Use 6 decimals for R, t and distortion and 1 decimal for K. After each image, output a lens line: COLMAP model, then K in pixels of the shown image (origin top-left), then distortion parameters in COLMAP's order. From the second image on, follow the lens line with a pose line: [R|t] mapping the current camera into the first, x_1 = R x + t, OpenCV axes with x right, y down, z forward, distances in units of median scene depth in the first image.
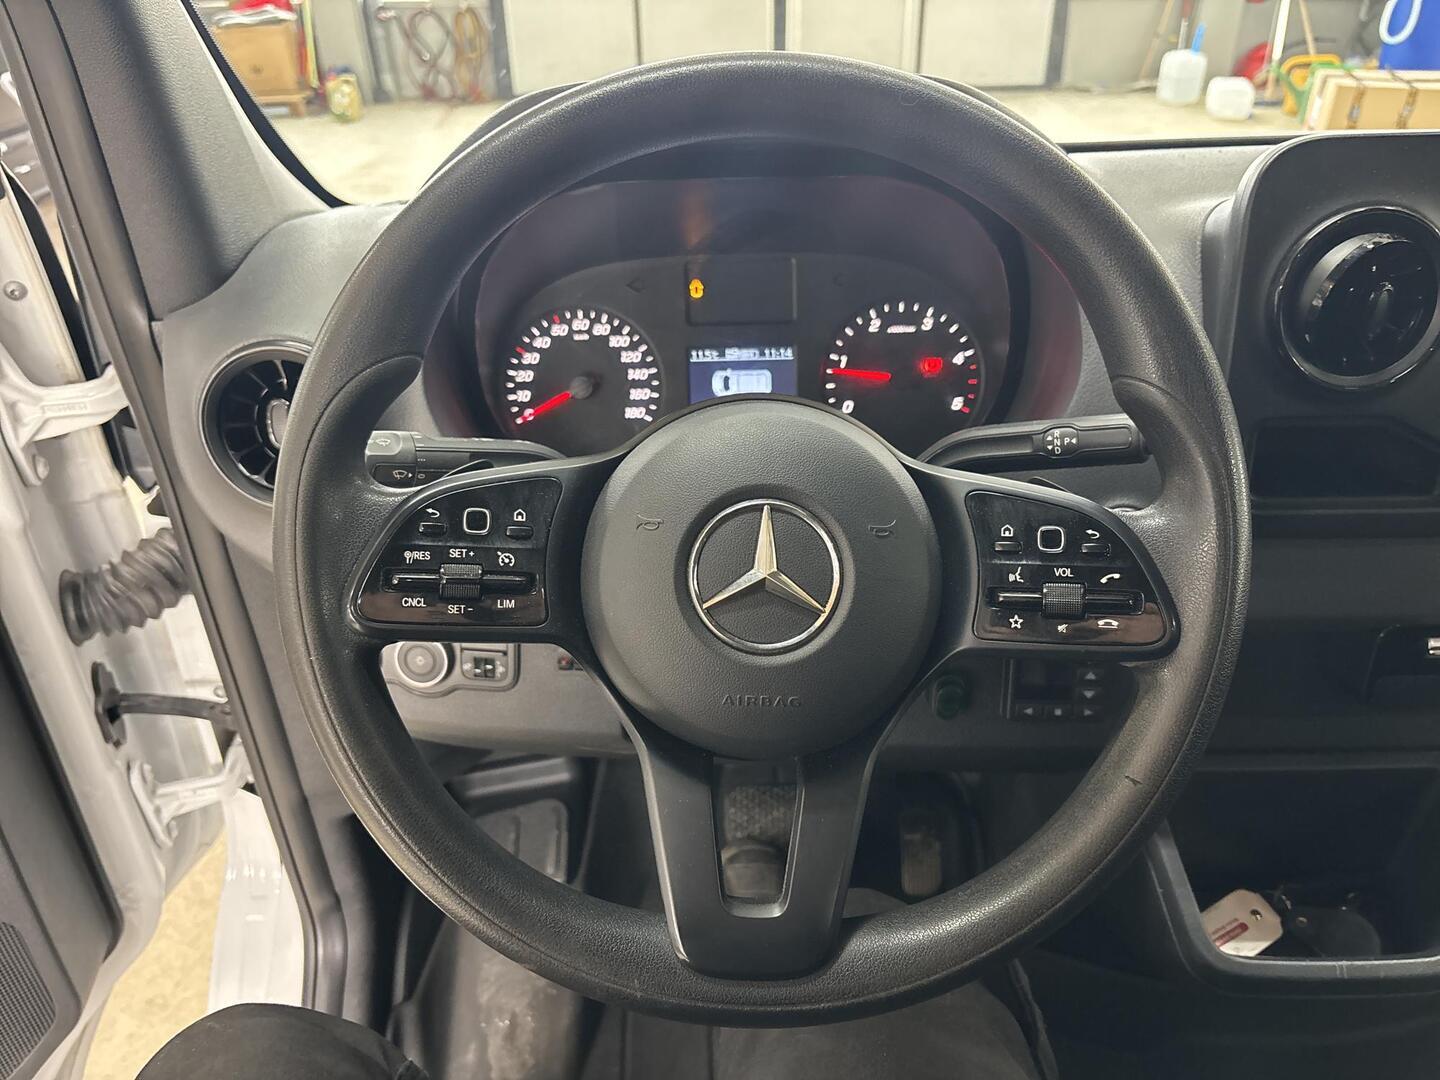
lens RADIAL K [[1080.0, 0, 727.1], [0, 1080.0, 535.2], [0, 0, 1]] dist [0.045908, -0.045141]
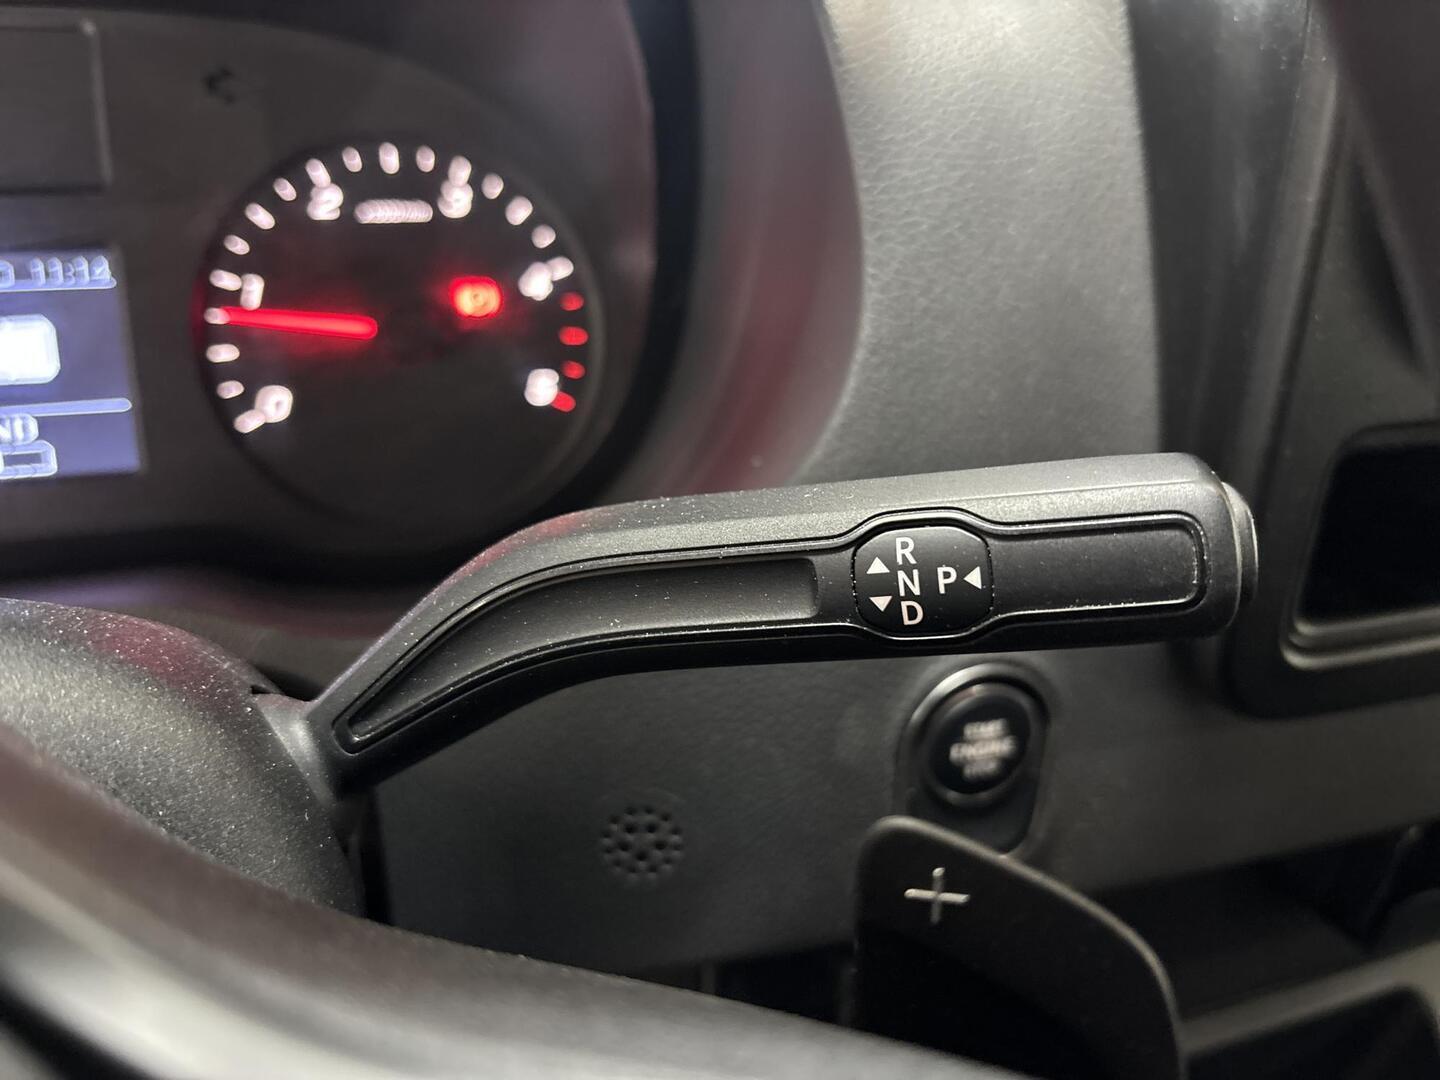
lens RADIAL K [[1585.6, 0, 720.0], [0, 1585.6, 540.0], [0, 0, 1]] dist [0.115806, 0.019381]
pose [[0.951204, -0.068699, 0.300818, 0.088857], [0.070660, 0.997491, 0.004369, -0.060894], [-0.300363, 0.017100, 0.953672, 0.392150]]
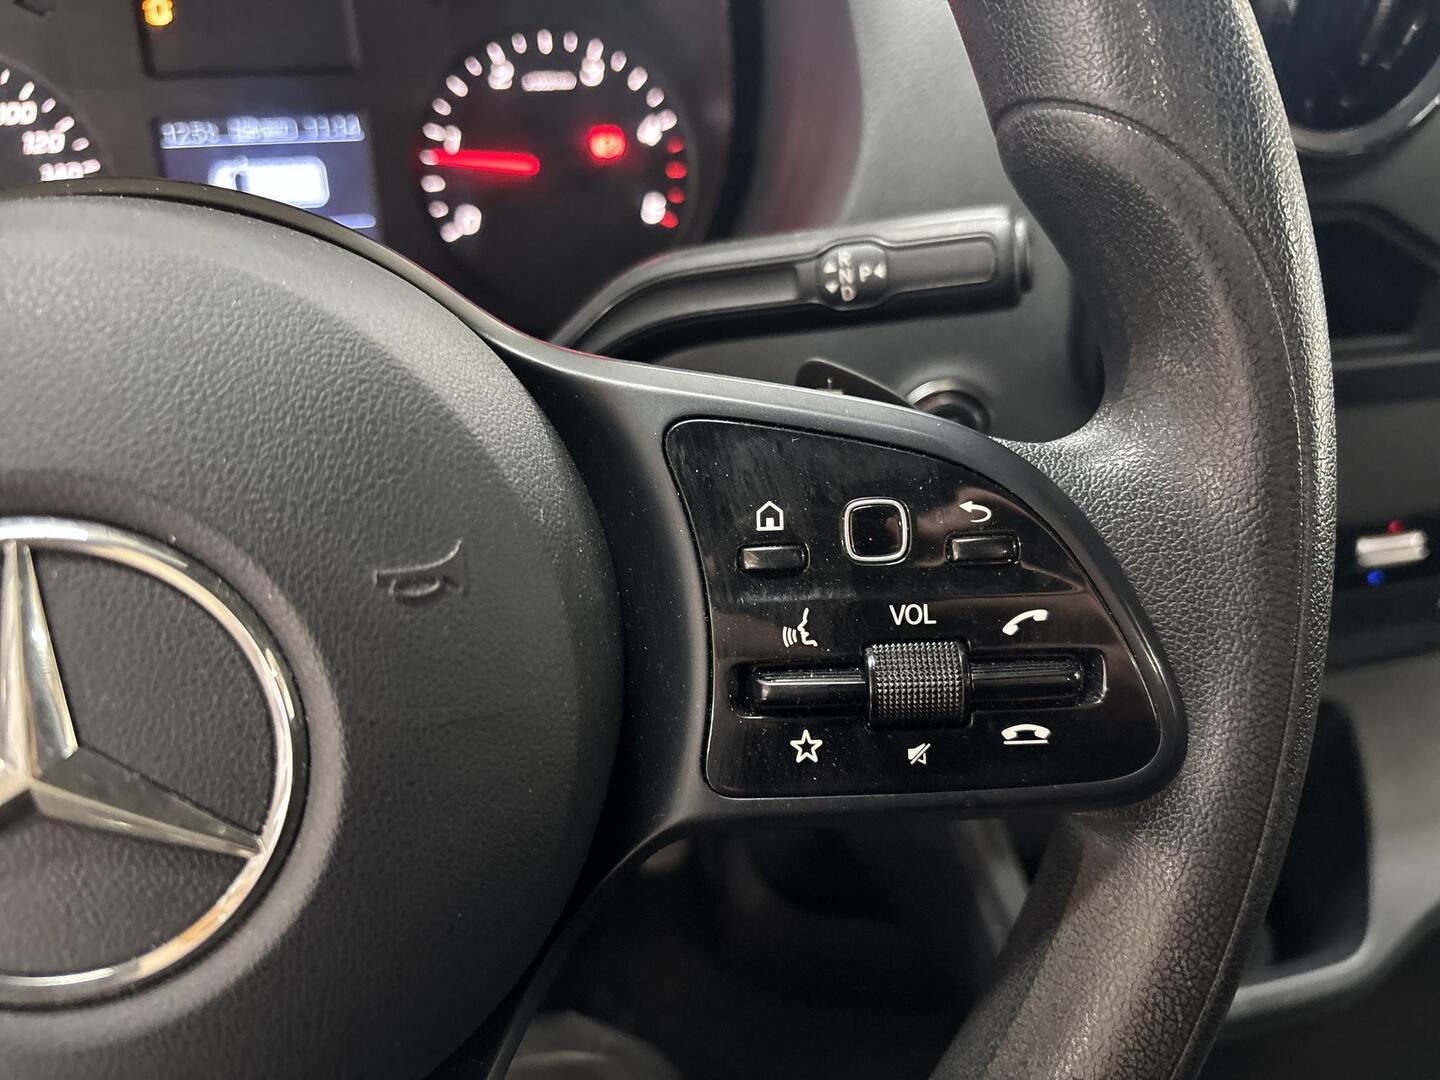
lens RADIAL K [[1384.5, 0, 720.0], [0, 1384.5, 540.0], [0, 0, 1]] dist [0.058513, -0.141945]
pose [[0.969356, -0.091616, 0.227935, 0.059180], [0.067376, 0.991426, 0.111958, -0.025370], [-0.236238, -0.093170, 0.967218, 0.243639]]
